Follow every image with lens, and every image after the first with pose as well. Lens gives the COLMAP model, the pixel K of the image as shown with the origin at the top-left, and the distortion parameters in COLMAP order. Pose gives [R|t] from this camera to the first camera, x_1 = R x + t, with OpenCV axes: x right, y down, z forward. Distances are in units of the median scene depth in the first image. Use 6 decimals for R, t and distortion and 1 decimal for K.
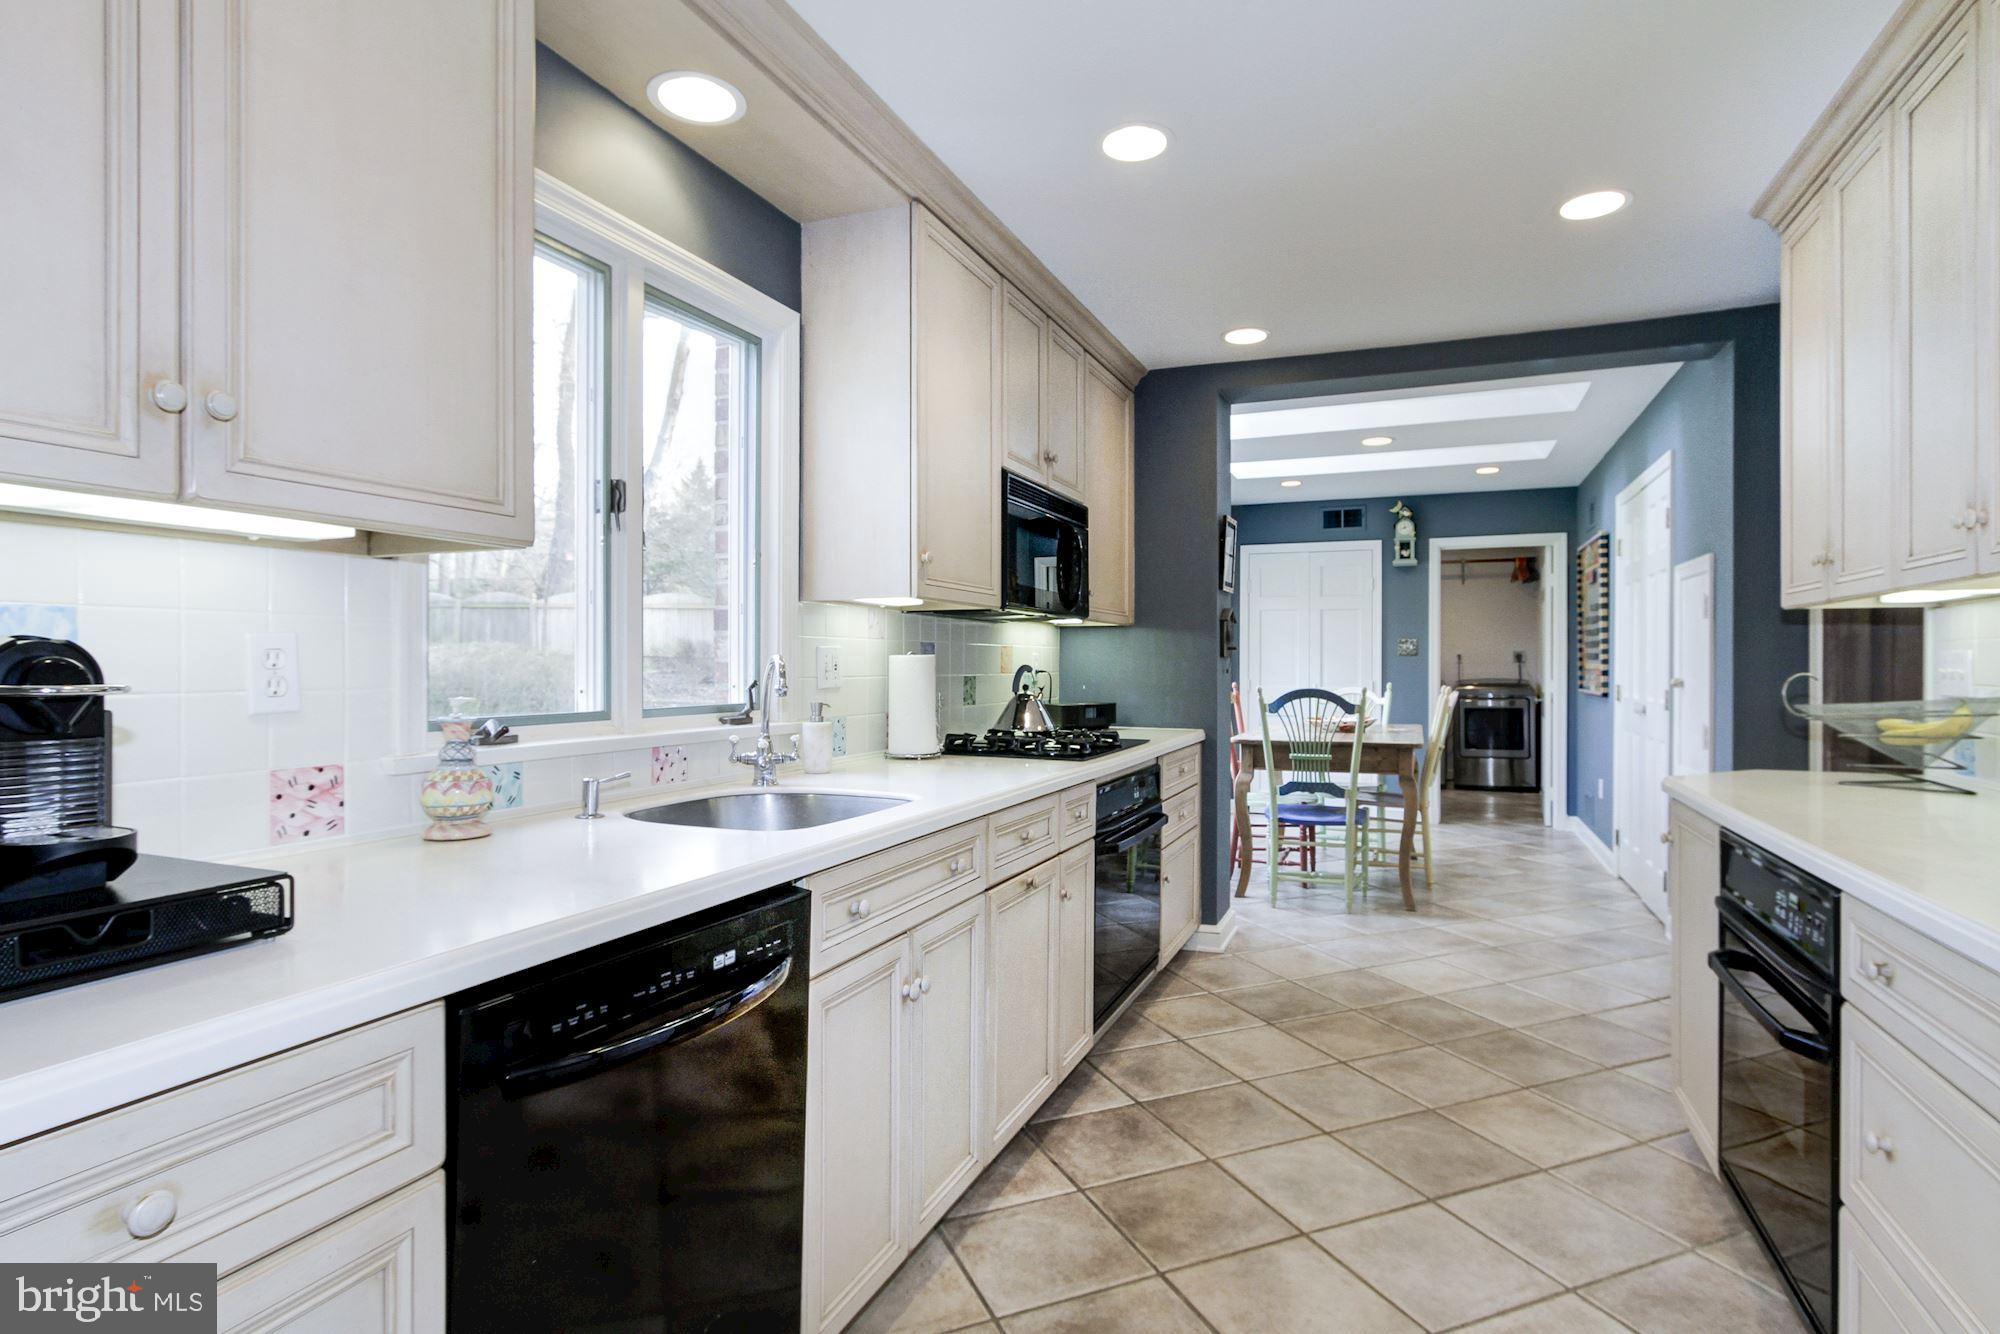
lens RADIAL K [[1001.8, 0, 994.7], [0, 1001.8, 664.3], [0, 0, 1]] dist [-0.009871, 0.002686]
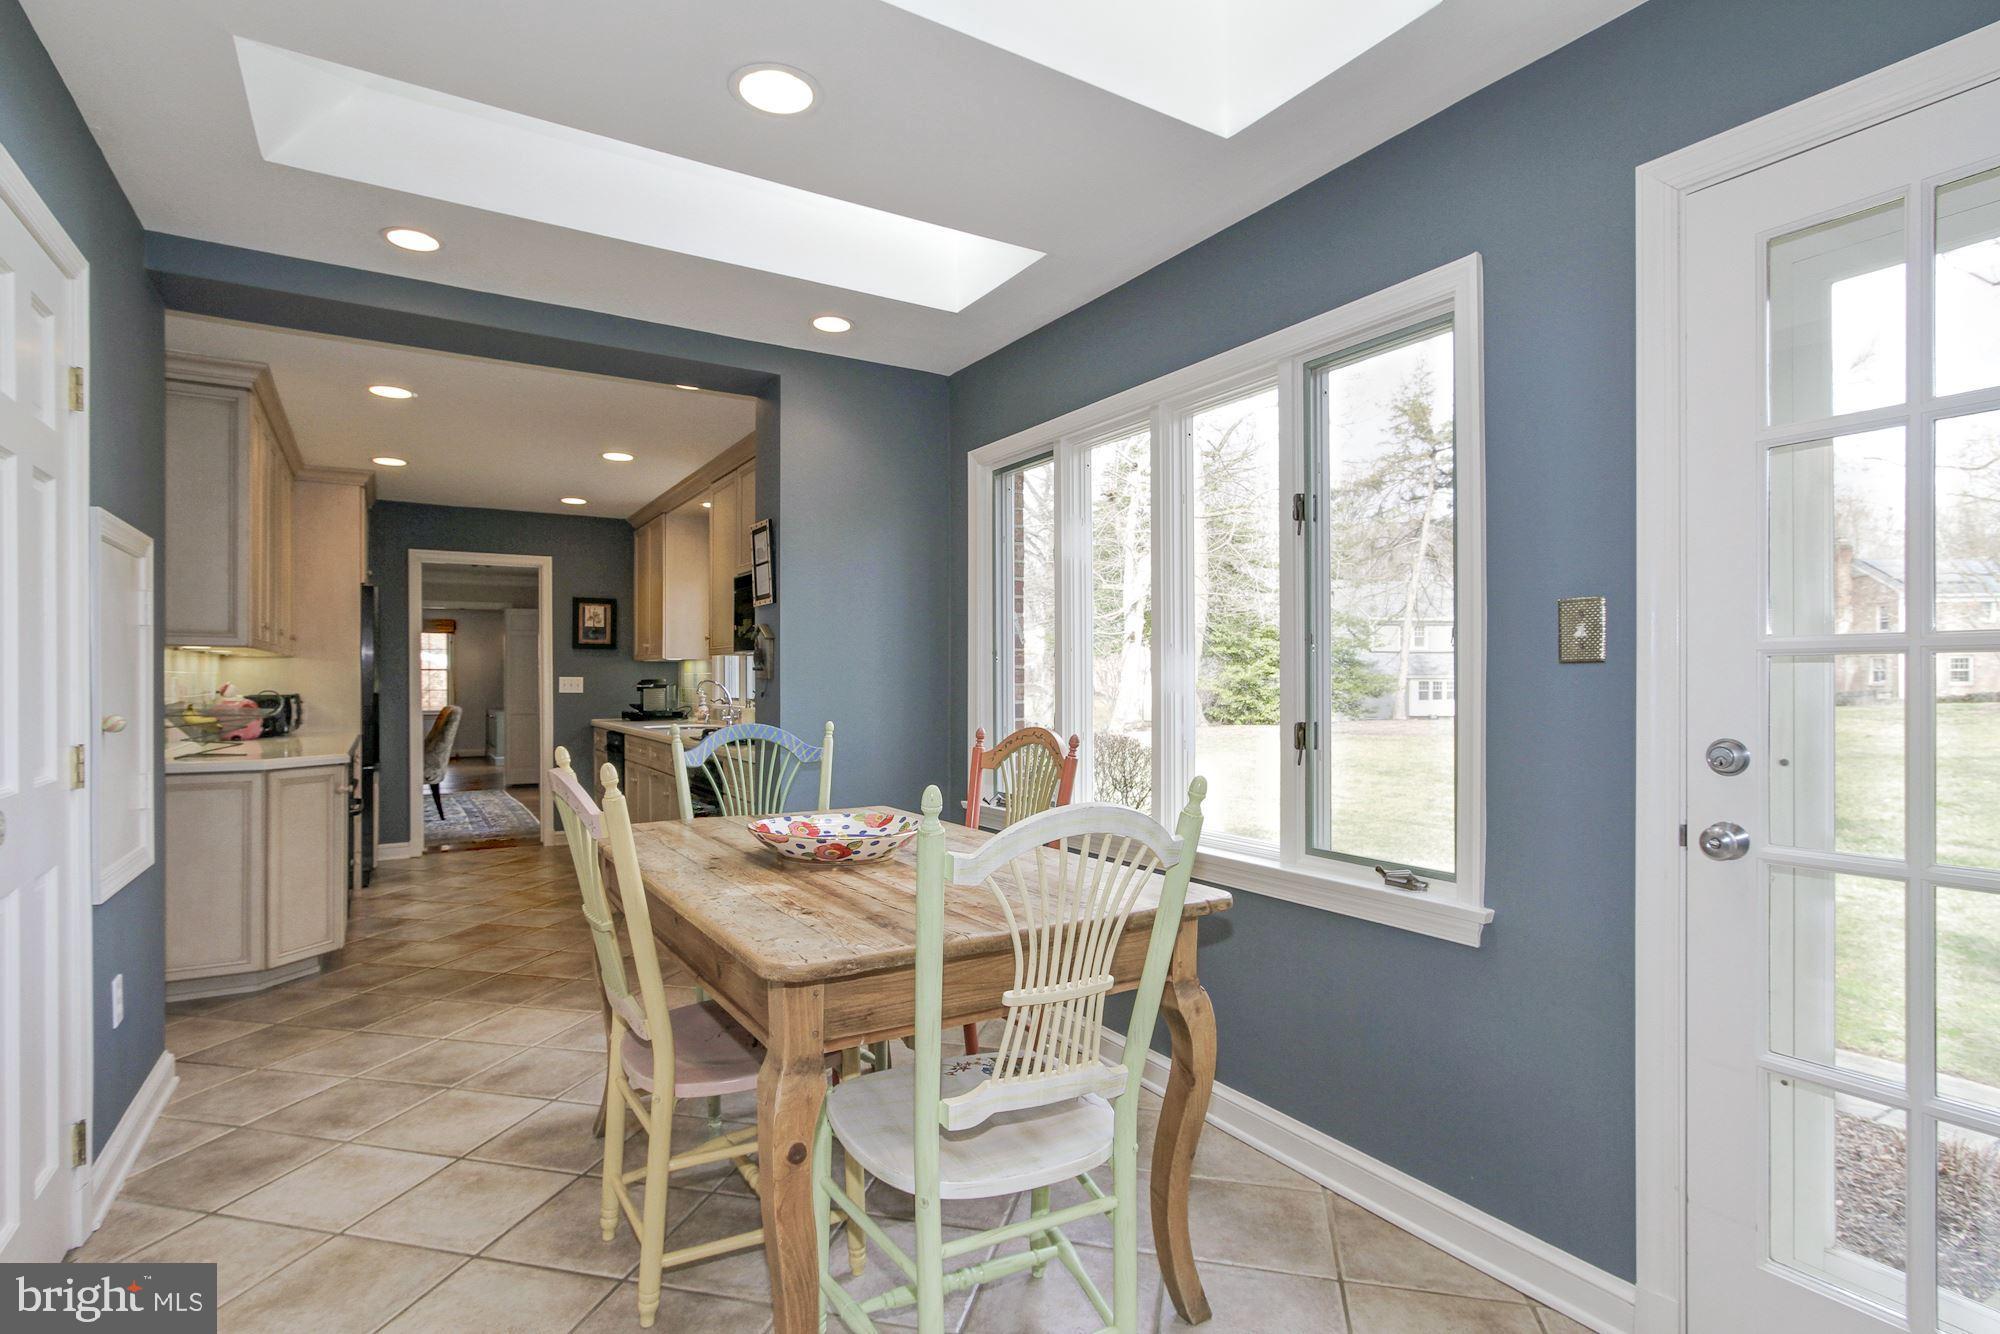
lens RADIAL K [[1001.8, 0, 998.0], [0, 1001.8, 674.1], [0, 0, 1]] dist [-0.009871, 0.002686]
pose [[-0.579461, -0.002804, -0.814995, 1.152177], [-0.000011, 0.999994, -0.003433, -0.036585], [0.815000, -0.001981, -0.579458, 2.325511]]
